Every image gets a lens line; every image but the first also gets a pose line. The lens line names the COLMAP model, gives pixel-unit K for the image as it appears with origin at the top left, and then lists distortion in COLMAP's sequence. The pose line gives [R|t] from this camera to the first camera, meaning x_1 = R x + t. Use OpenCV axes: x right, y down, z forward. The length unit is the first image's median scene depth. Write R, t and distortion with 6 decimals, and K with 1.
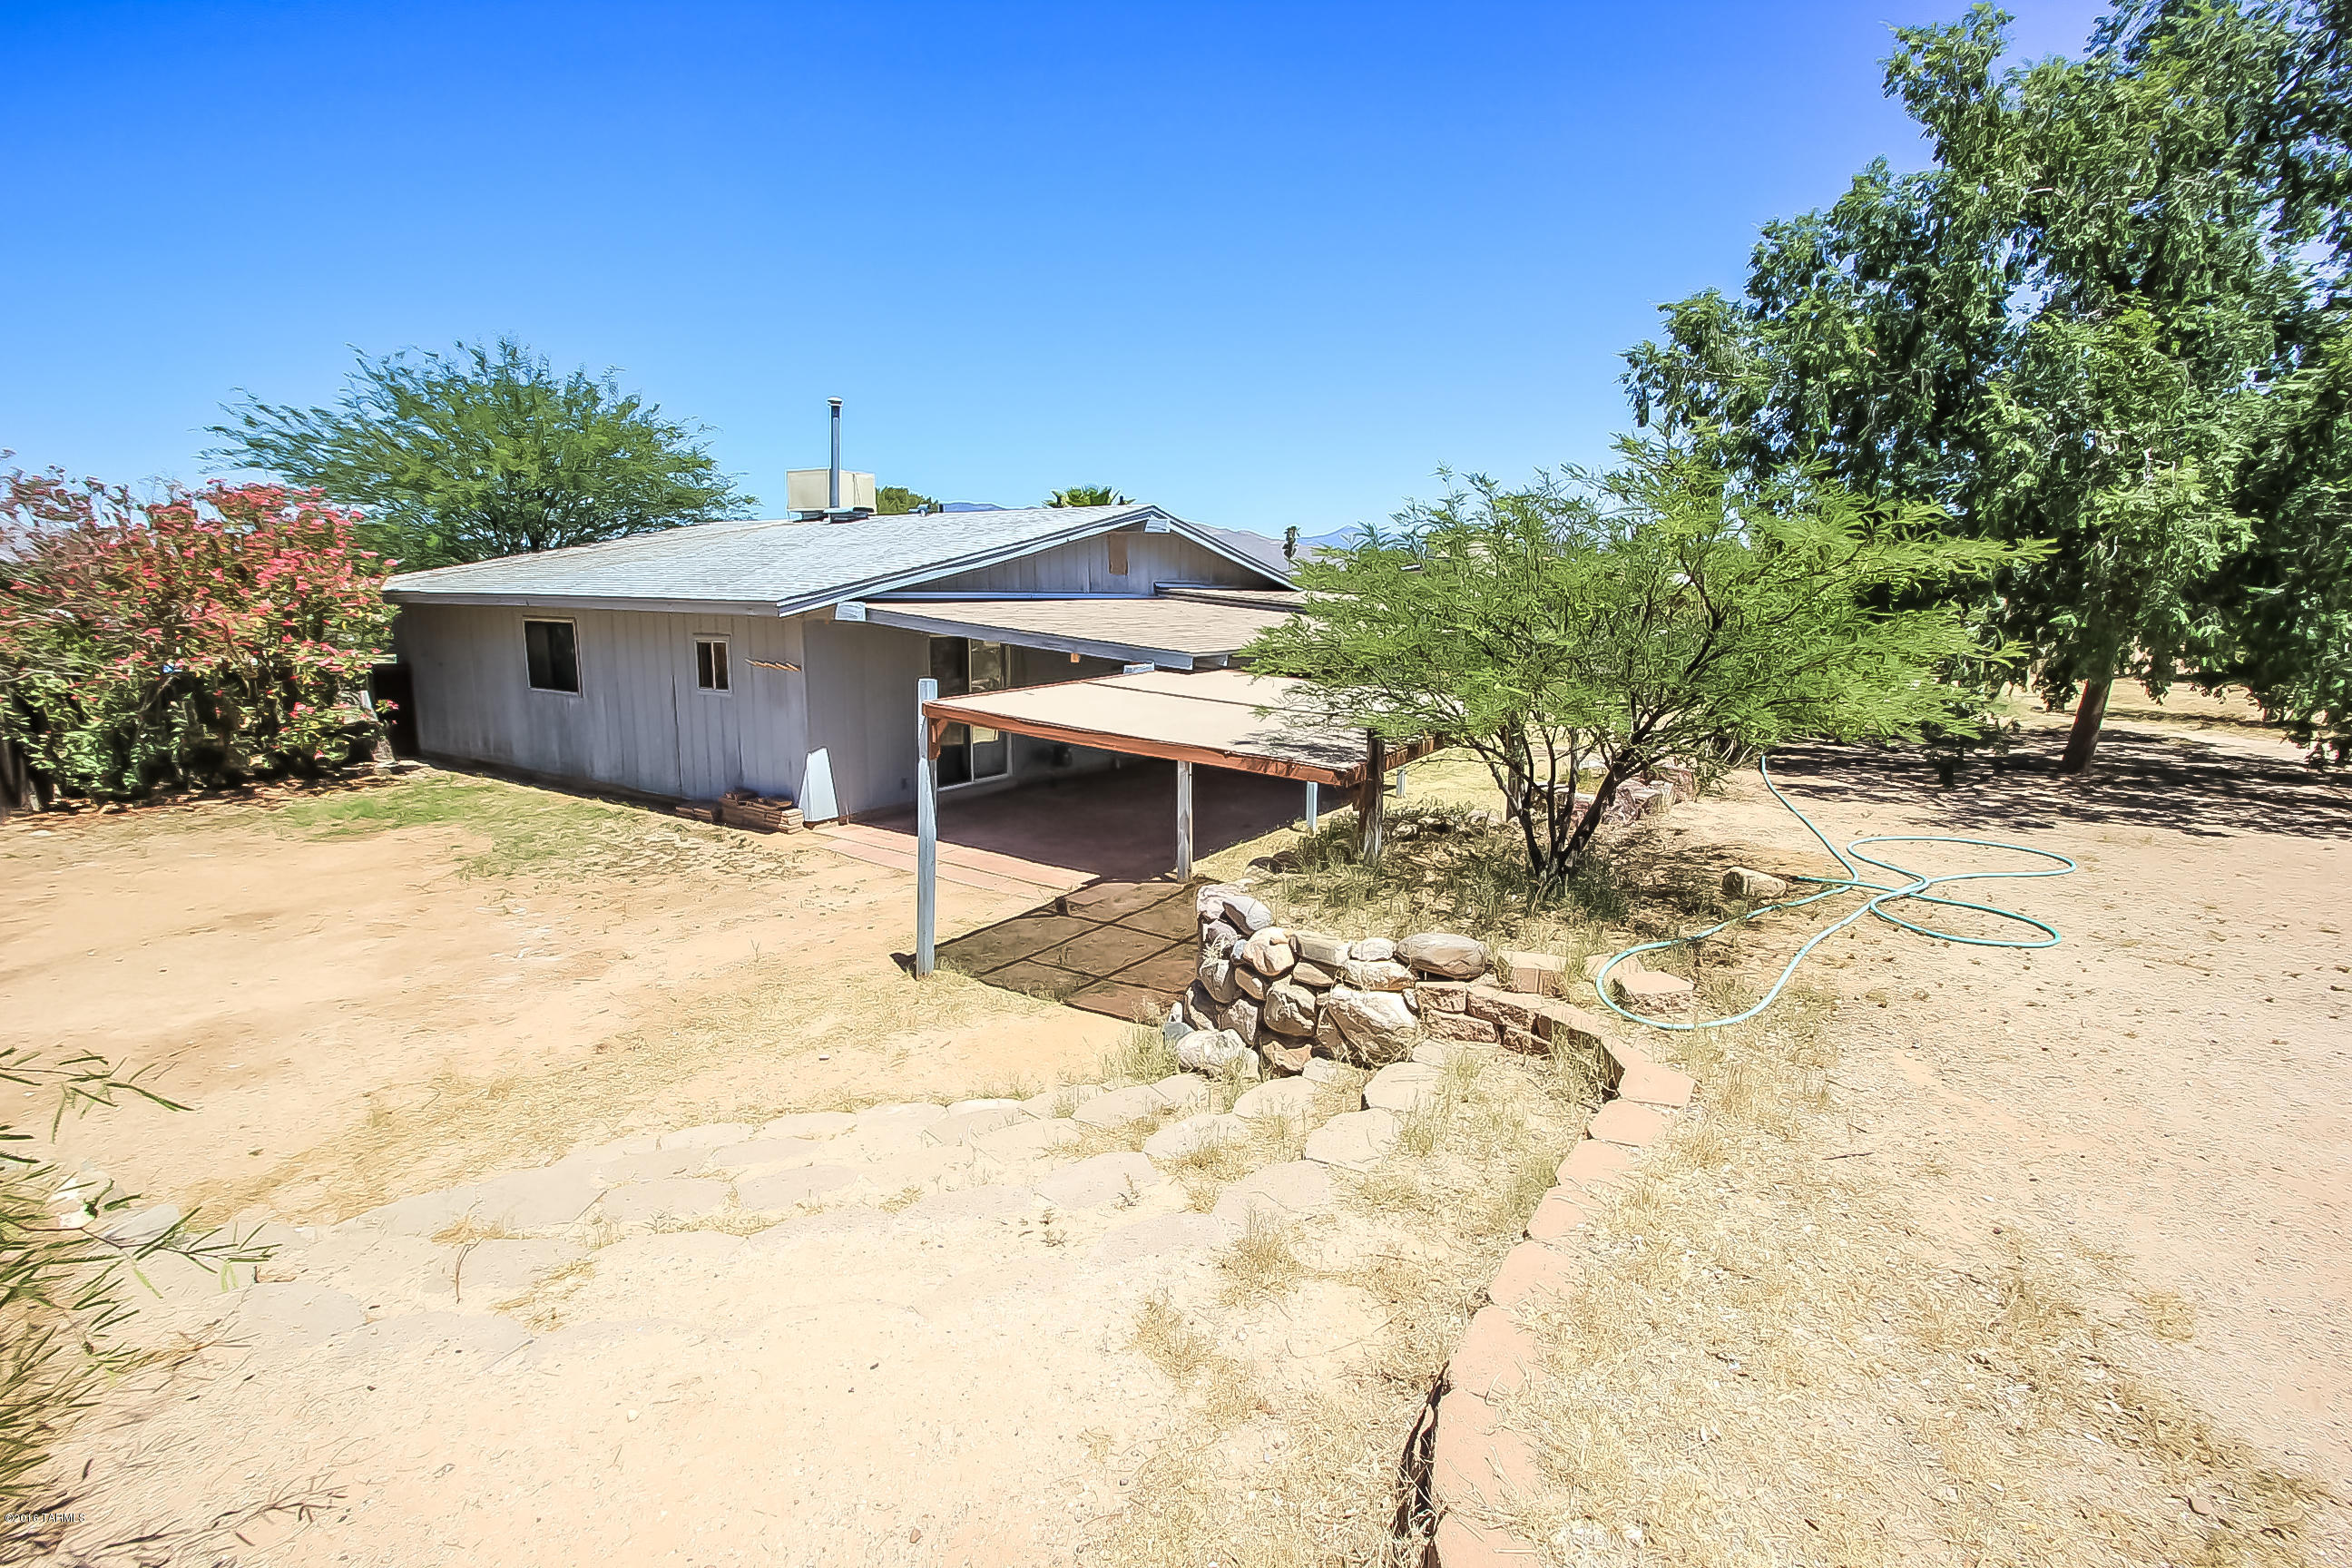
lens RADIAL K [[1075.0, 0, 1166.5], [0, 1075.0, 793.9], [0, 0, 1]] dist [0.013518, -0.016294]
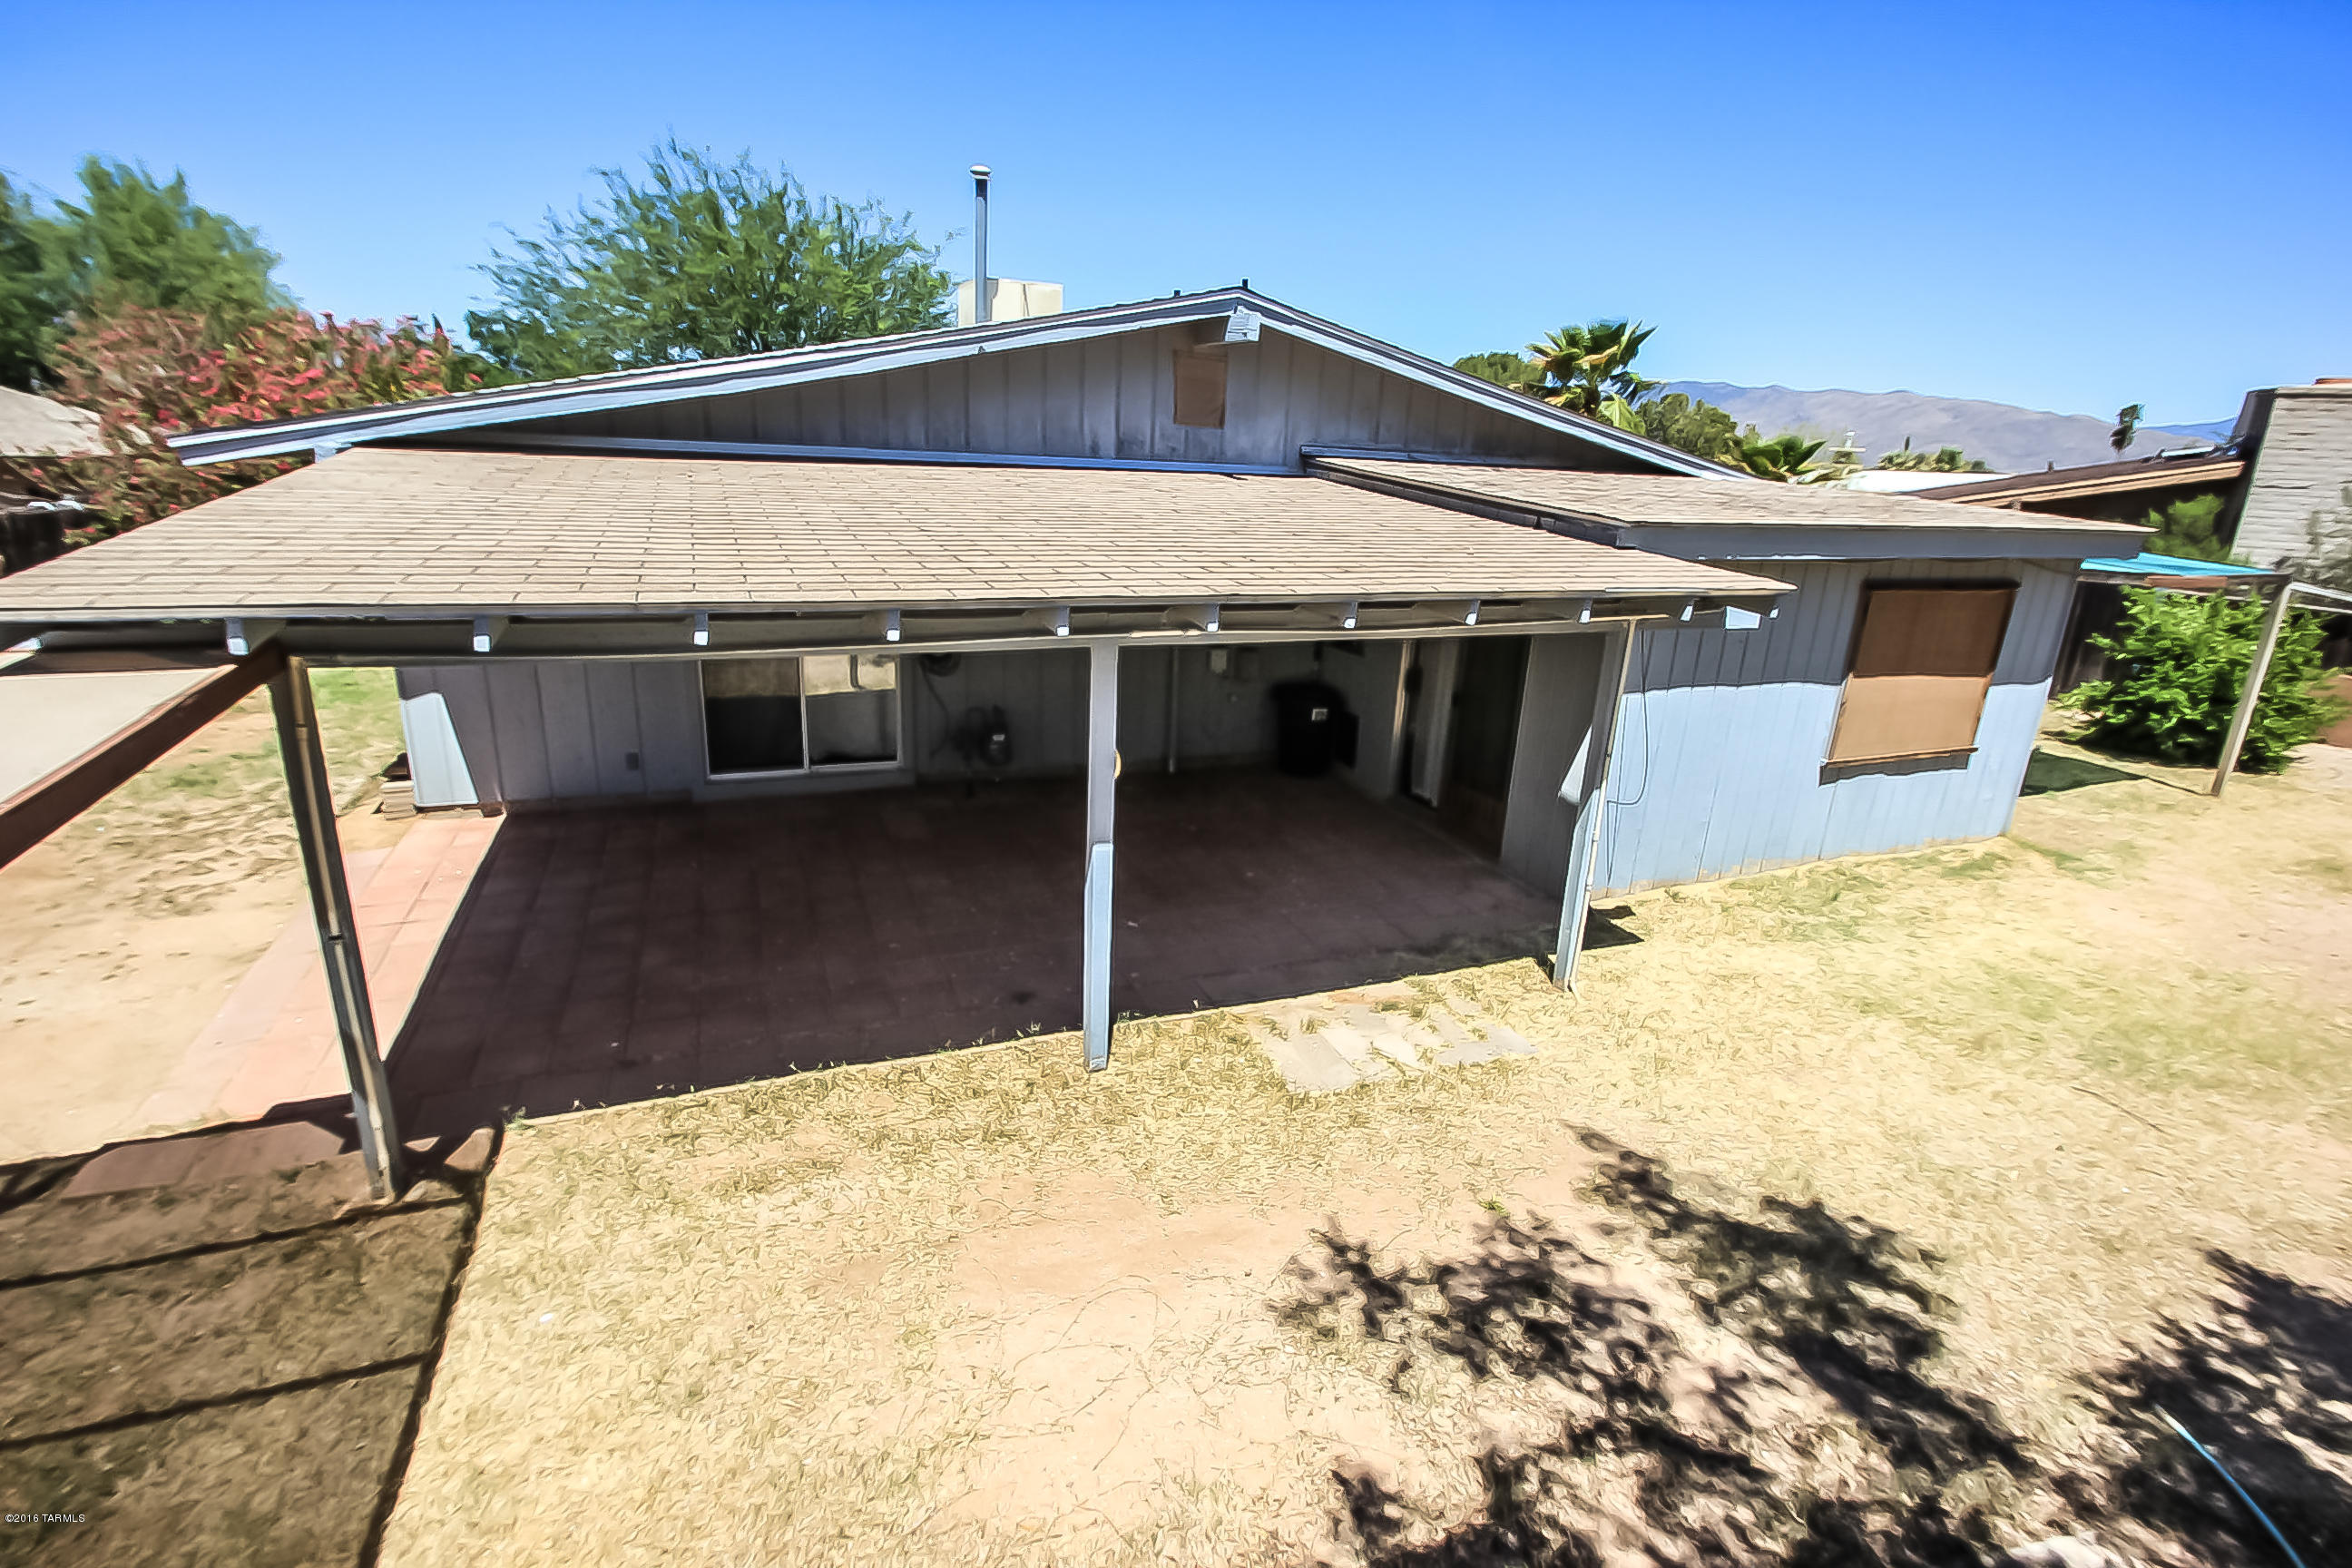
lens RADIAL K [[1076.0, 0, 1168.9], [0, 1076.0, 786.9], [0, 0, 1]] dist [0.014867, -0.015938]
pose [[0.825474, 0.185074, -0.533236, 0.544953], [-0.134602, 0.982006, 0.132461, -0.191279], [0.548157, -0.037569, 0.835531, 1.069292]]
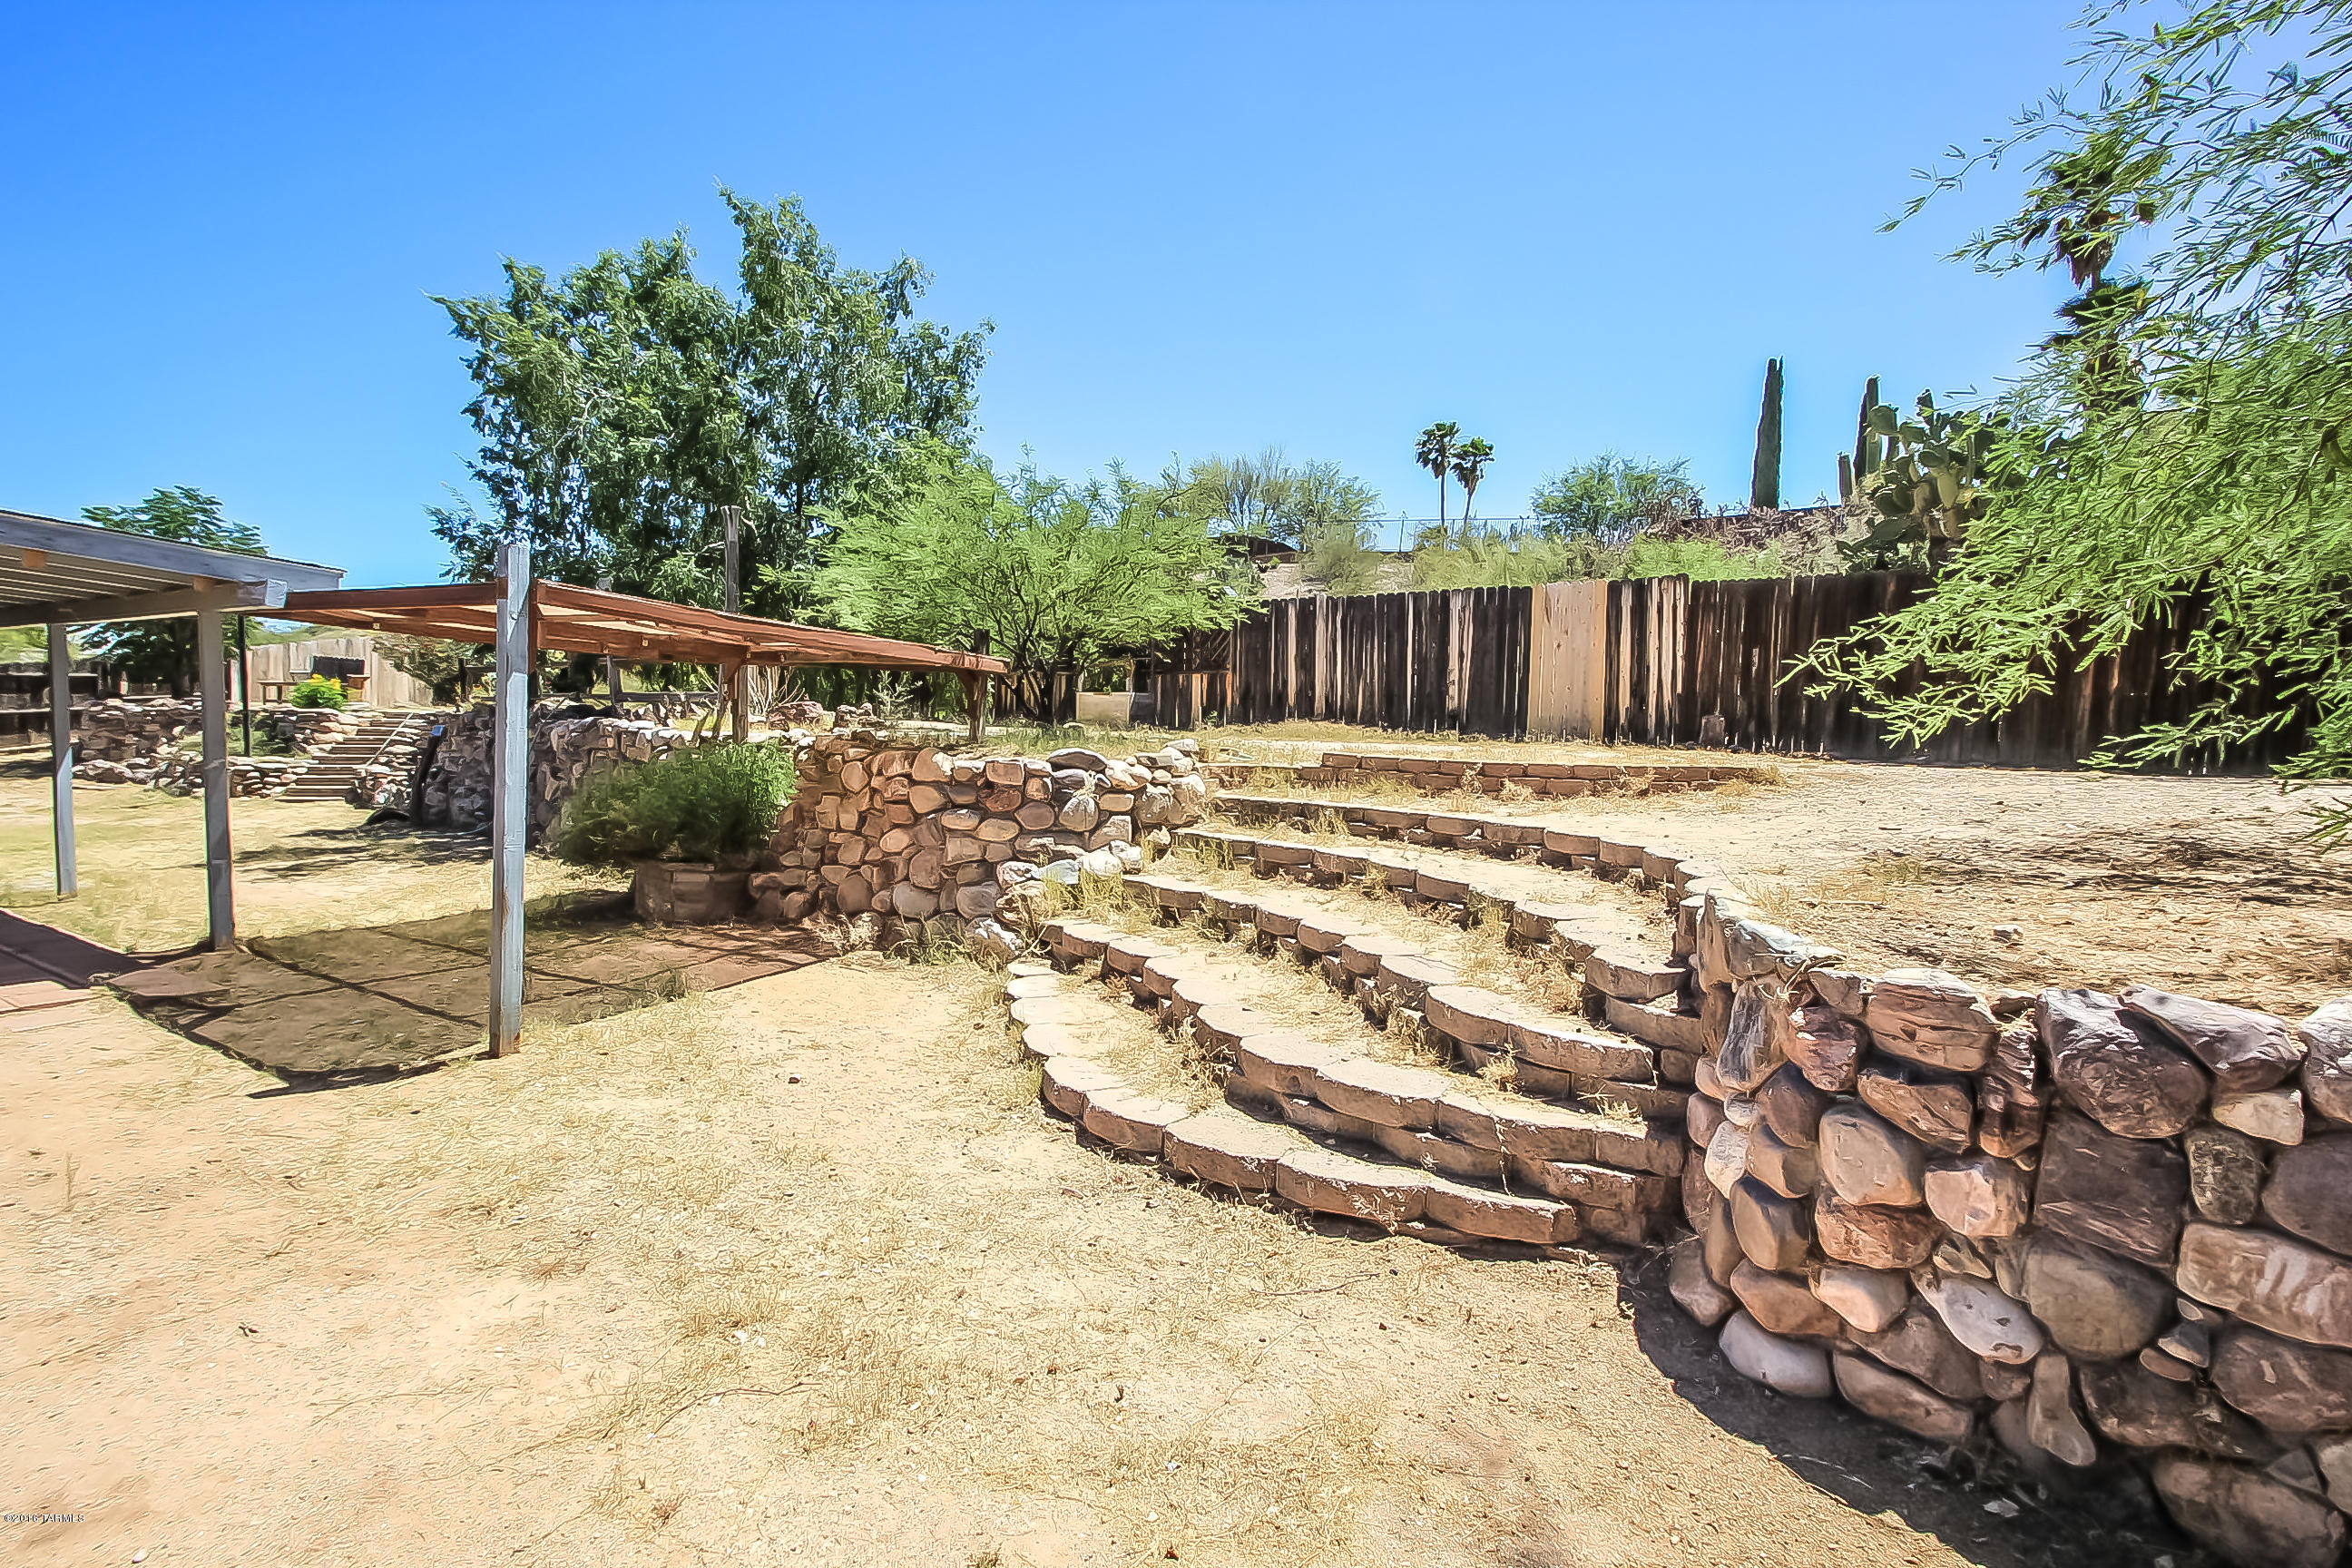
lens RADIAL K [[1098.8, 0, 1176.0], [0, 1098.8, 784.0], [0, 0, 1]] dist [0.016667, -0.016097]
pose [[-0.051717, -0.067199, 0.996398, -0.815091], [0.161735, 0.983998, 0.074758, 0.039953], [-0.985478, 0.165019, -0.040021, 0.615107]]
